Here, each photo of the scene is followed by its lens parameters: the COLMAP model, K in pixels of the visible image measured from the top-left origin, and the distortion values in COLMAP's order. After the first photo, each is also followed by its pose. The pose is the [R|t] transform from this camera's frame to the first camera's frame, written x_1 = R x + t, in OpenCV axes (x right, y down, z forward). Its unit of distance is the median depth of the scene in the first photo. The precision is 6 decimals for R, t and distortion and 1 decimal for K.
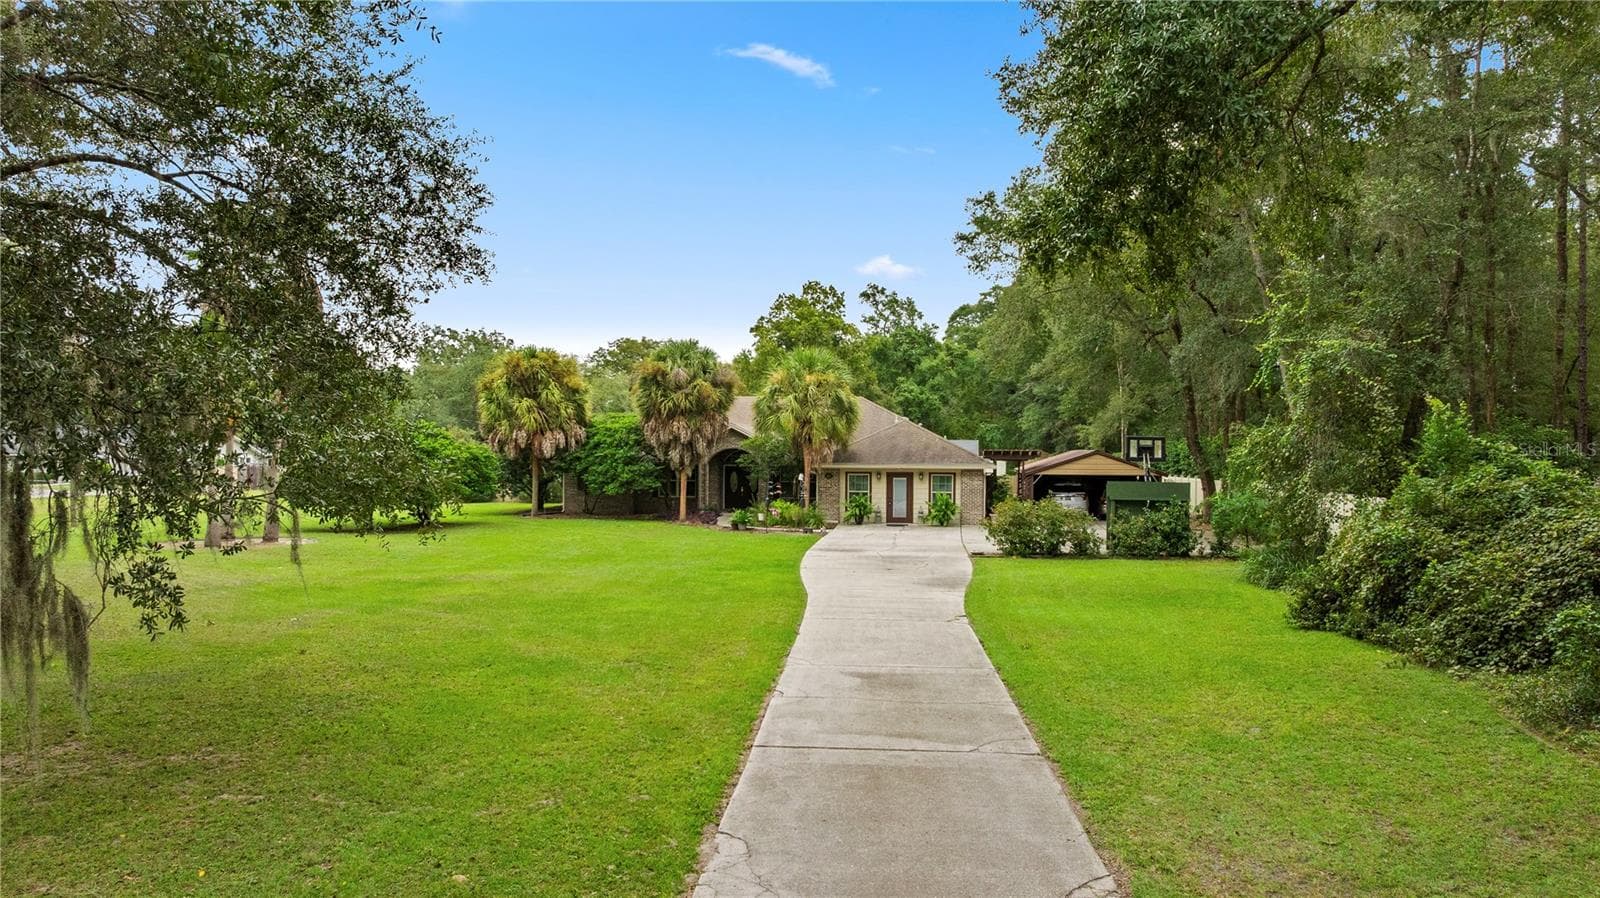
lens RADIAL K [[1163.1, 0, 800.0], [0, 1163.1, 449.0], [0, 0, 1]] dist [0.067033, 0.000067]
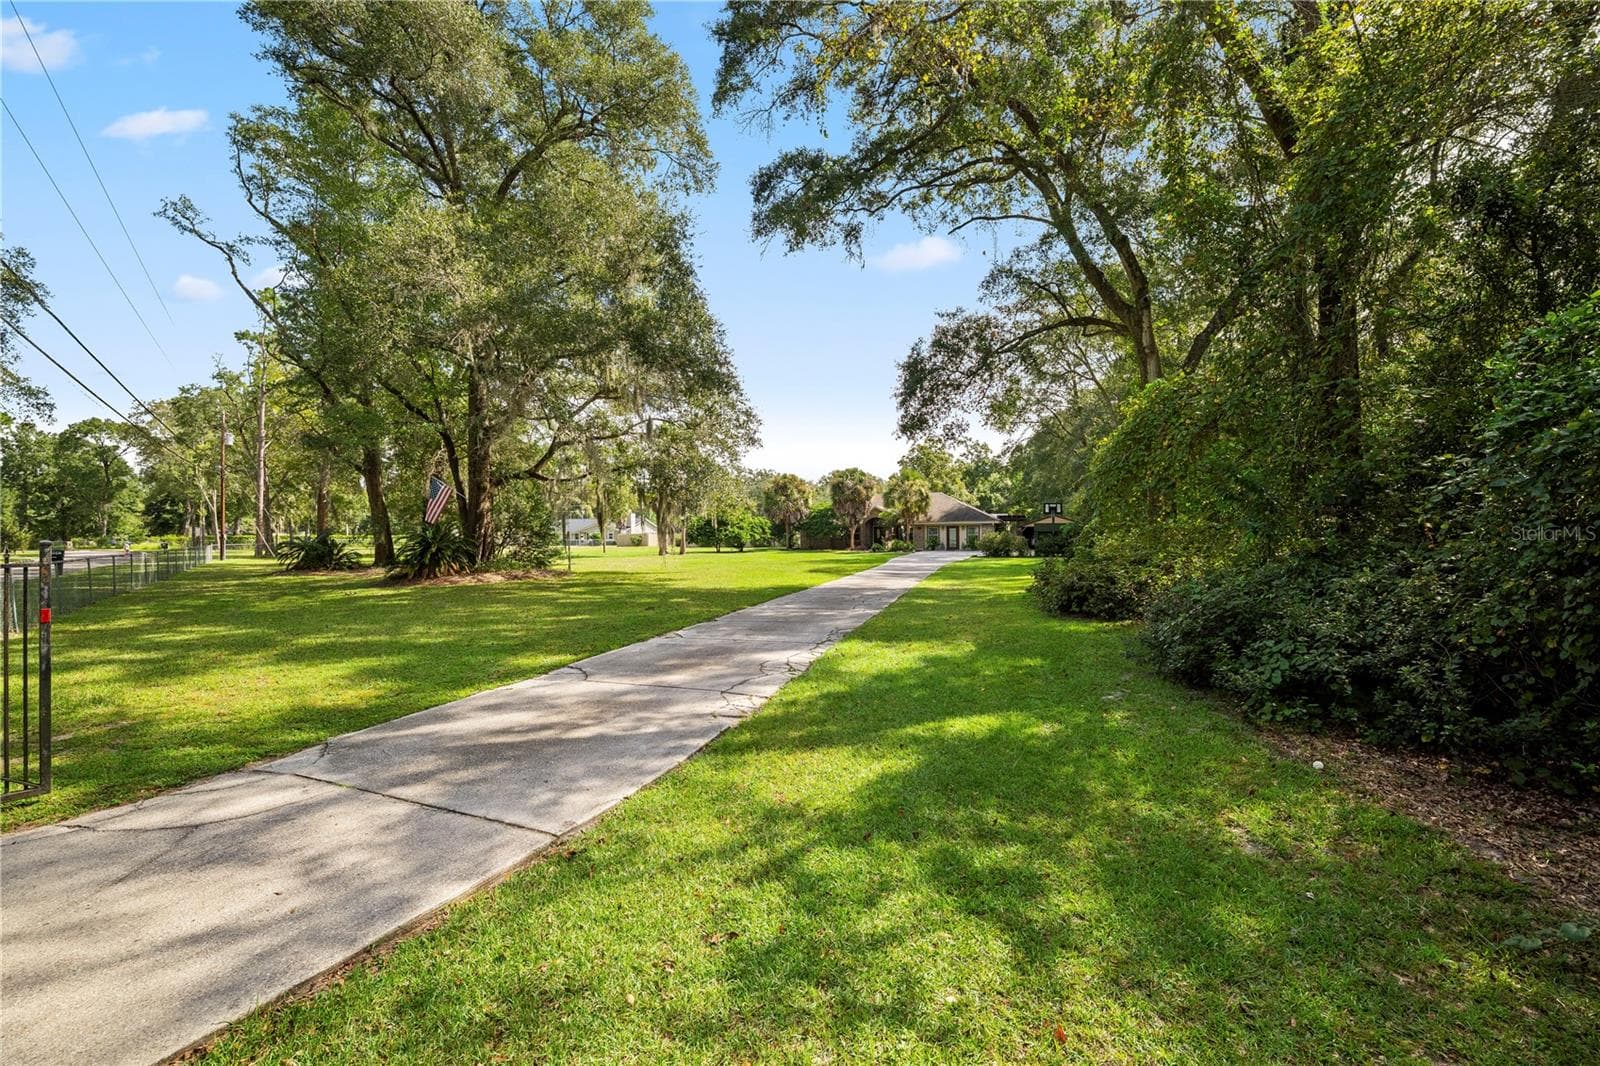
lens RADIAL K [[665.0, 0, 800.0], [0, 665.0, 533.0], [0, 0, 1]] dist [0.000285, -0.000076]
pose [[0.976954, -0.016575, -0.212804, 0.070684], [0.016507, 0.999862, -0.002098, 0.030595], [0.212809, -0.001463, 0.977093, -0.247982]]
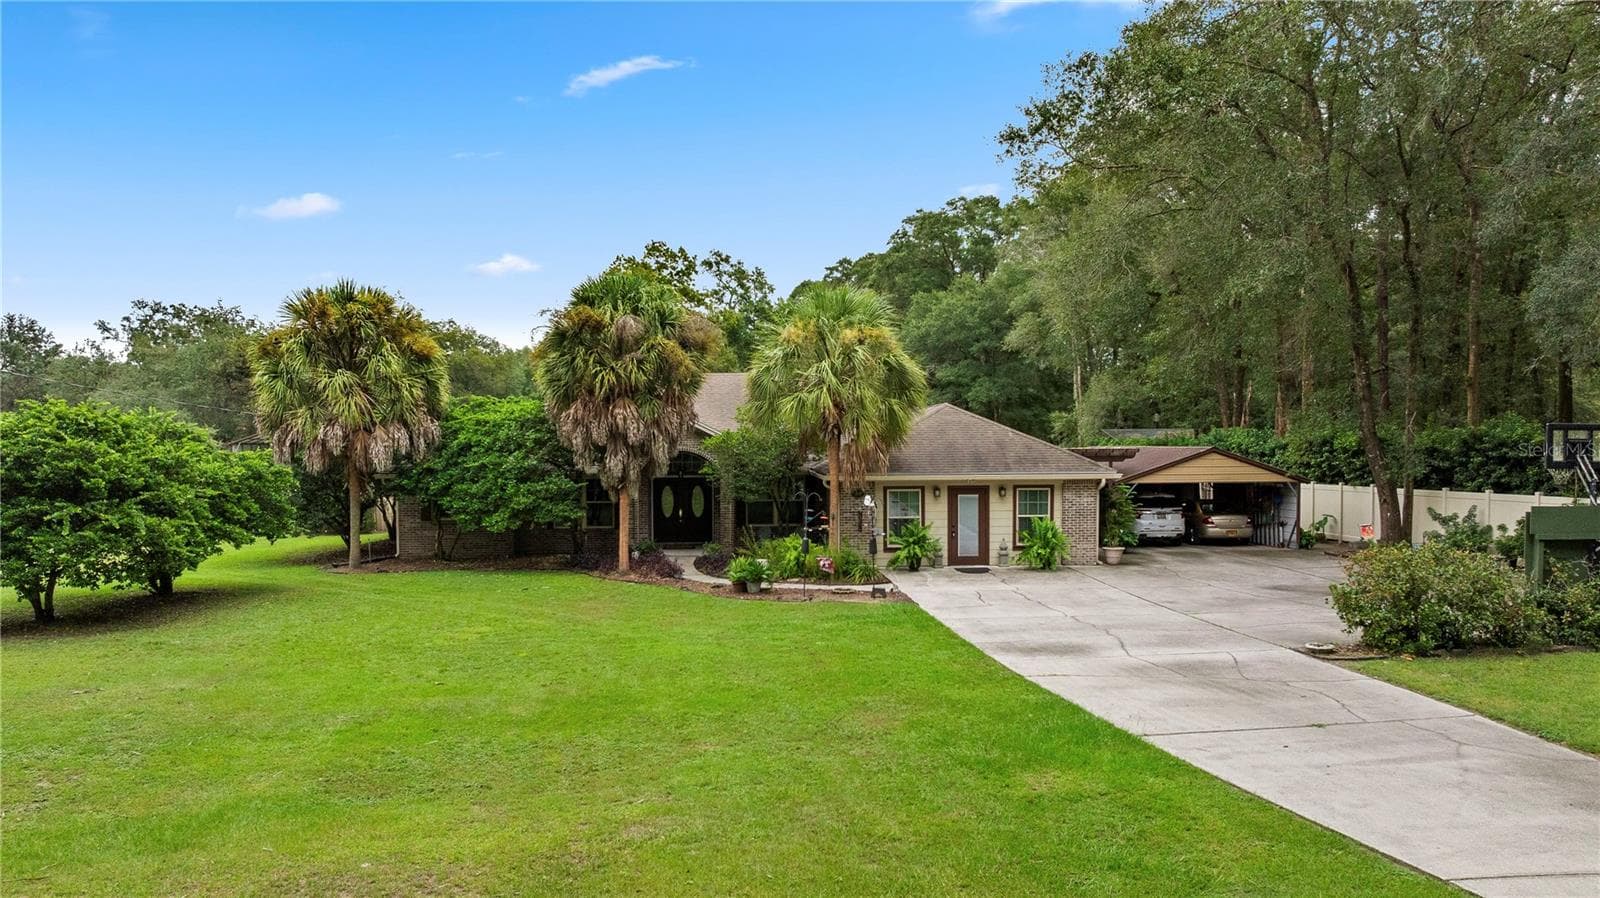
lens RADIAL K [[1158.0, 0, 791.0], [0, 1158.0, 475.0], [0, 0, 1]] dist [0.002044, 0.003901]
pose [[0.979850, -0.017347, 0.198981, -0.133341], [0.011954, 0.999529, 0.028274, -0.004884], [-0.199378, -0.025325, 0.979595, 0.395079]]
